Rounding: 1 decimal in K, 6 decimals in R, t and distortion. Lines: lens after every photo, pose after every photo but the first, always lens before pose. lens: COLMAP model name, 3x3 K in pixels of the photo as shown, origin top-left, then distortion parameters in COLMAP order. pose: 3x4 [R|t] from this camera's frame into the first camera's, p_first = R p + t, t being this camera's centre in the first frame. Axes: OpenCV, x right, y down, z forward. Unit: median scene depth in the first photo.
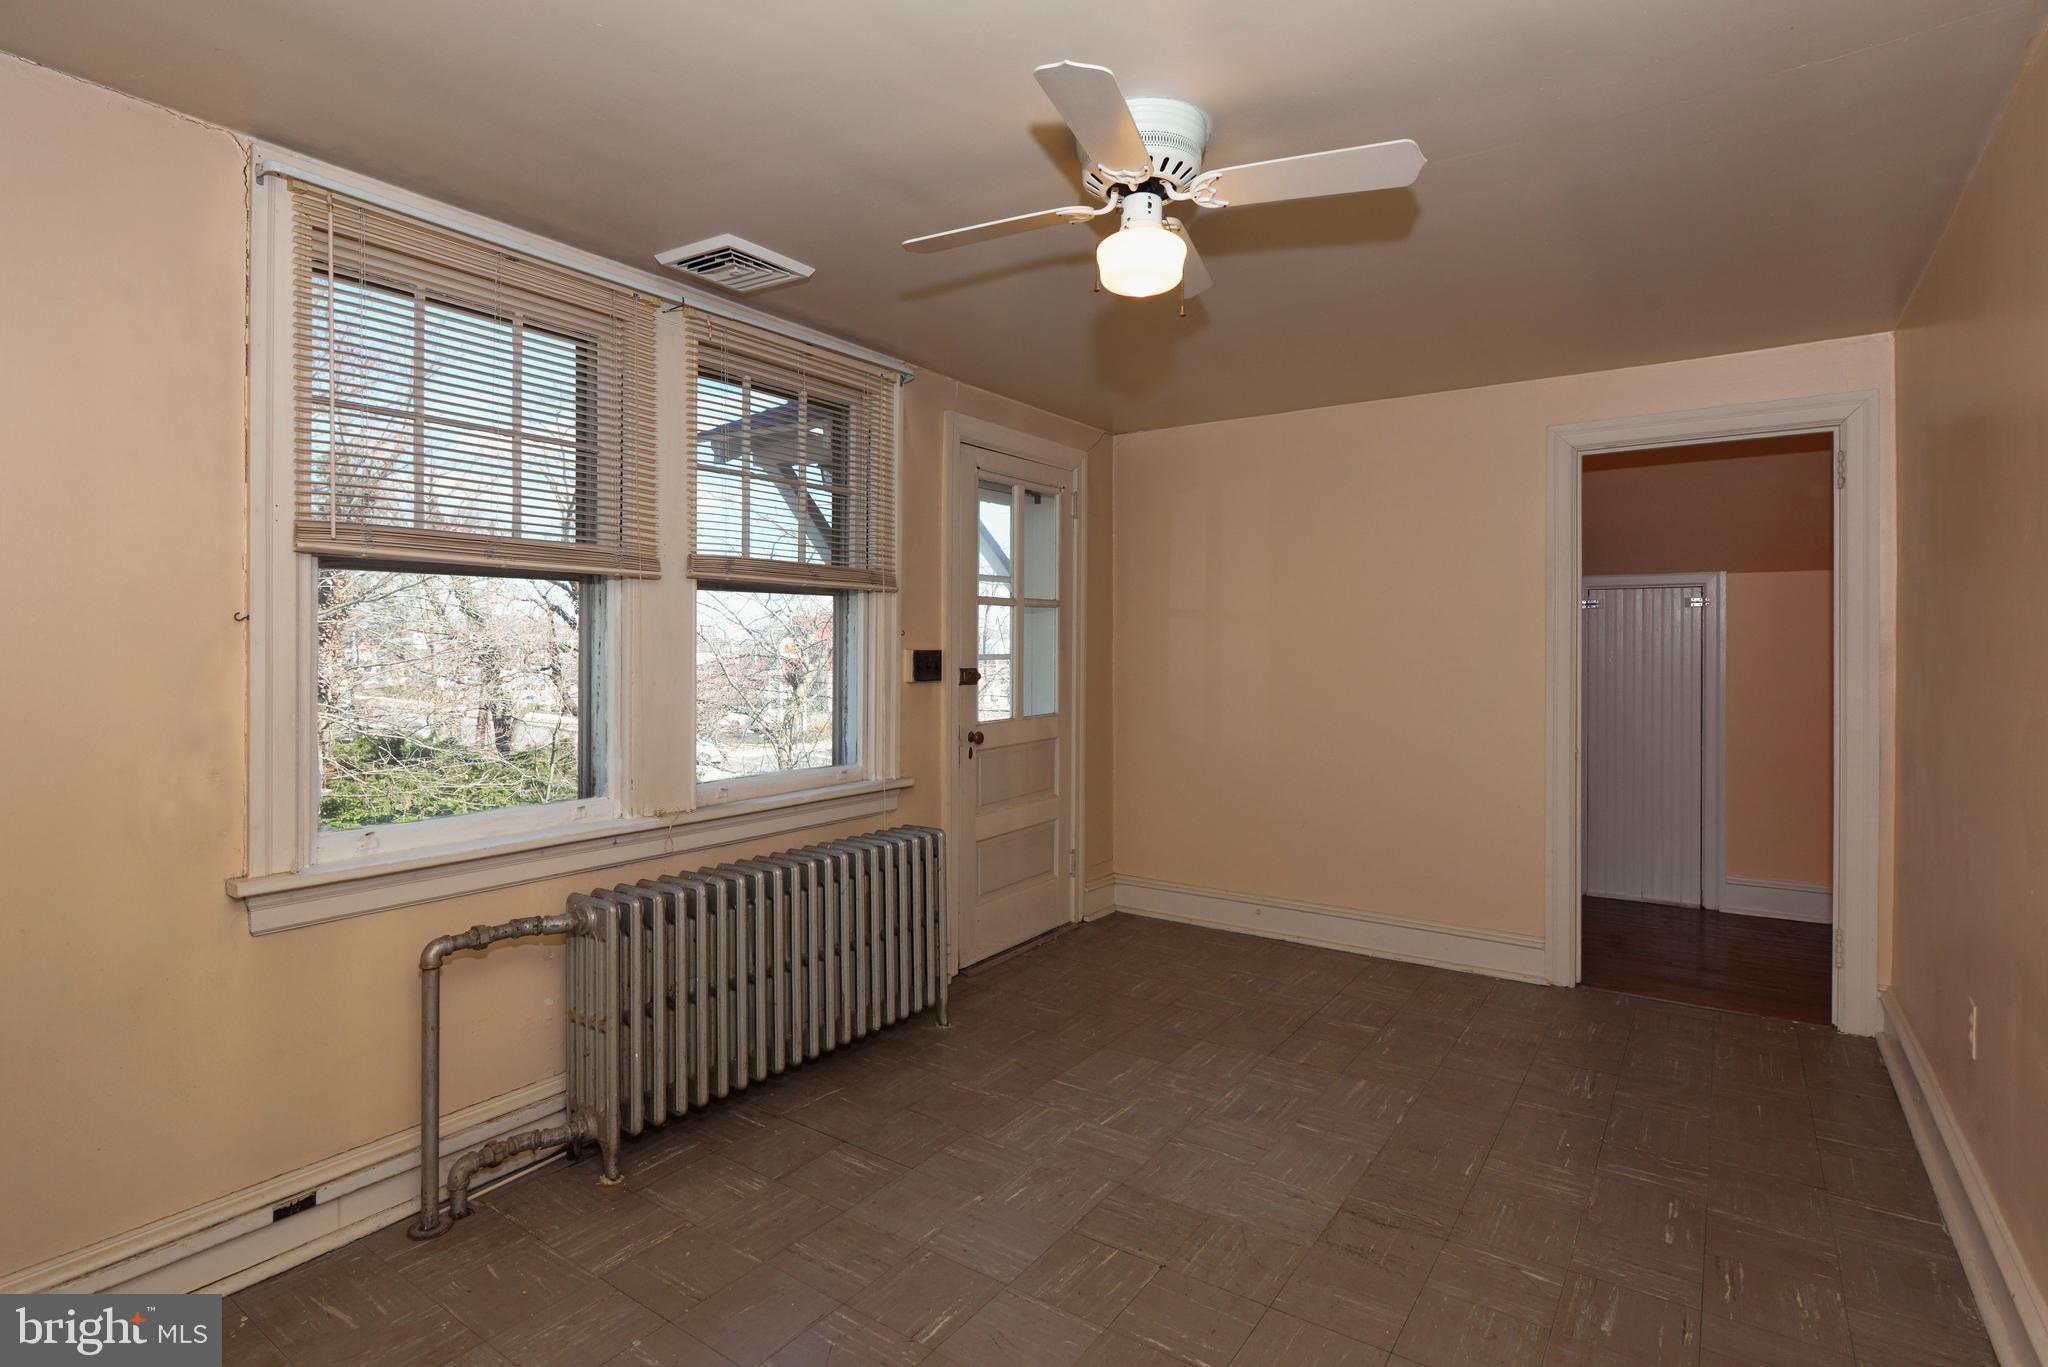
lens RADIAL K [[1013.8, 0, 993.0], [0, 1013.8, 649.6], [0, 0, 1]] dist [0.004083, 0.000453]
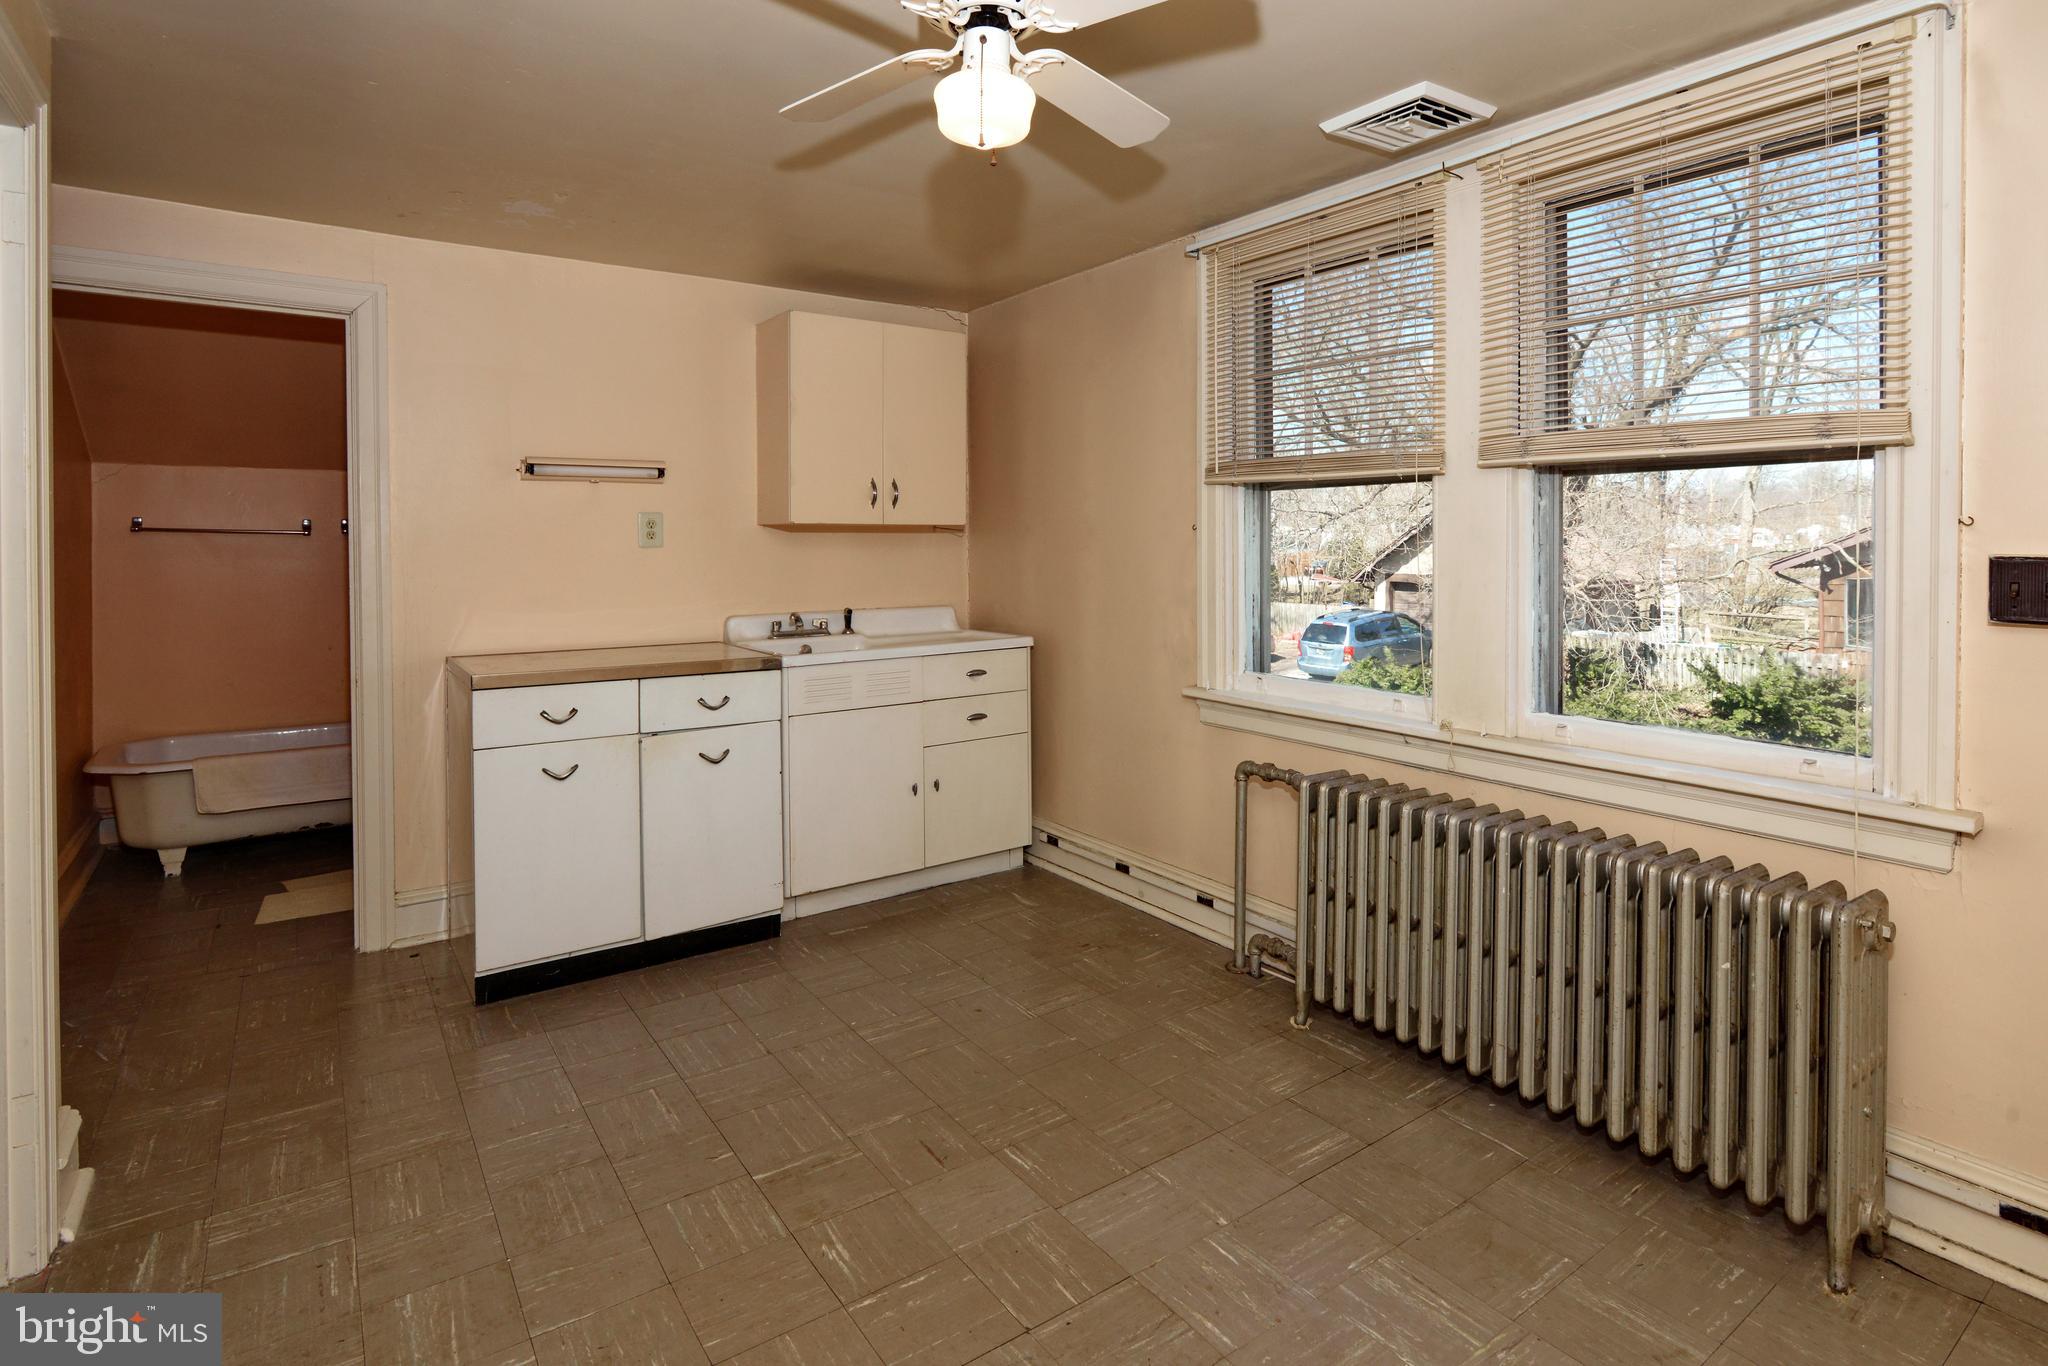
lens RADIAL K [[1039.7, 0, 1018.6], [0, 1039.7, 552.1], [0, 0, 1]] dist [-0.000469, 0.000217]
pose [[-0.326386, 0.006477, -0.945214, 0.815098], [-0.006416, 0.999938, 0.009067, -0.003764], [0.945215, 0.009024, -0.326325, 1.098382]]
